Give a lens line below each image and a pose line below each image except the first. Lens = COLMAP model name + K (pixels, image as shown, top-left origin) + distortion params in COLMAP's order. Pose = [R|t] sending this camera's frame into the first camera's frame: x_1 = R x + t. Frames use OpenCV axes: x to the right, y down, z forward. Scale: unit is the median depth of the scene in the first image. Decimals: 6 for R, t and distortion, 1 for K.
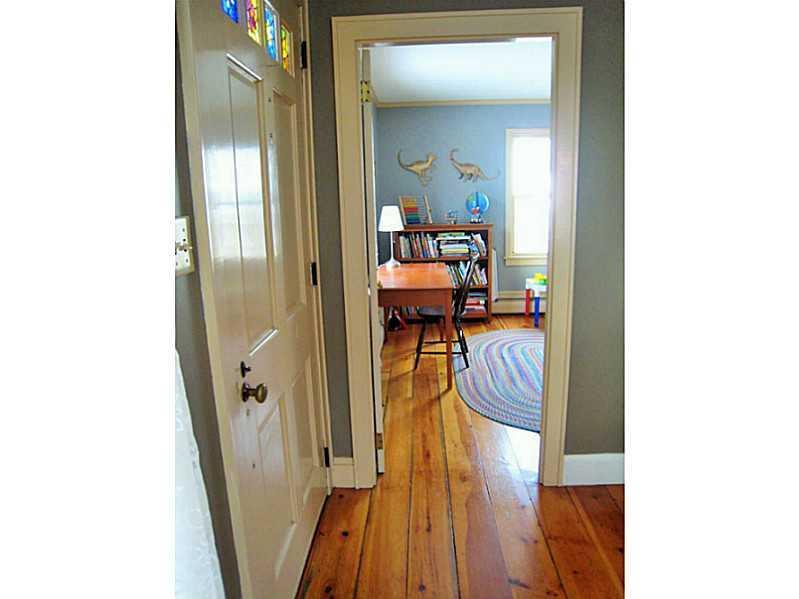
lens RADIAL K [[480.2, 0, 399.5], [0, 480.2, 299.5], [0, 0, 1]] dist [-0.125768, 0.035117]
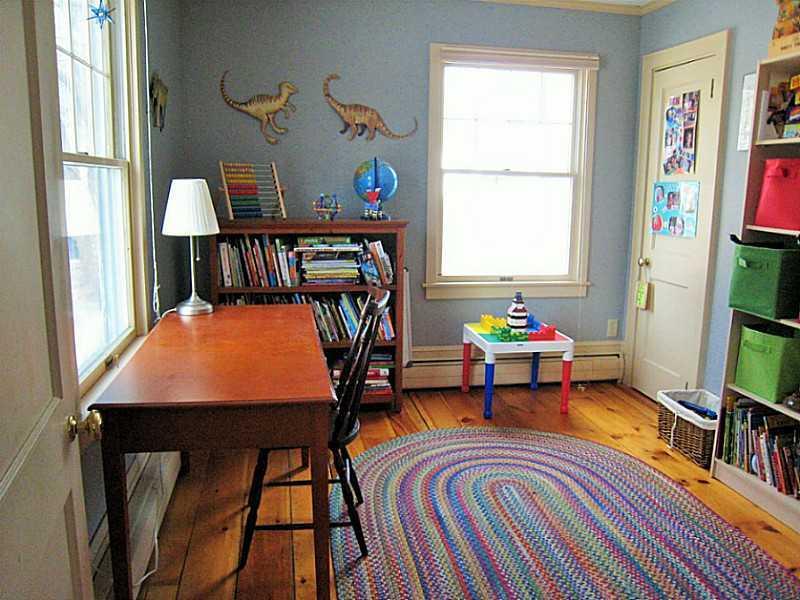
lens RADIAL K [[664.4, 0, 402.2], [0, 664.4, 304.4], [0, 0, 1]] dist [-0.144976, 0.132064]
pose [[0.974668, 0.000416, 0.223657, 0.032051], [0.004301, 0.999779, -0.020600, -0.054423], [-0.223616, 0.021040, 0.974450, 0.303760]]
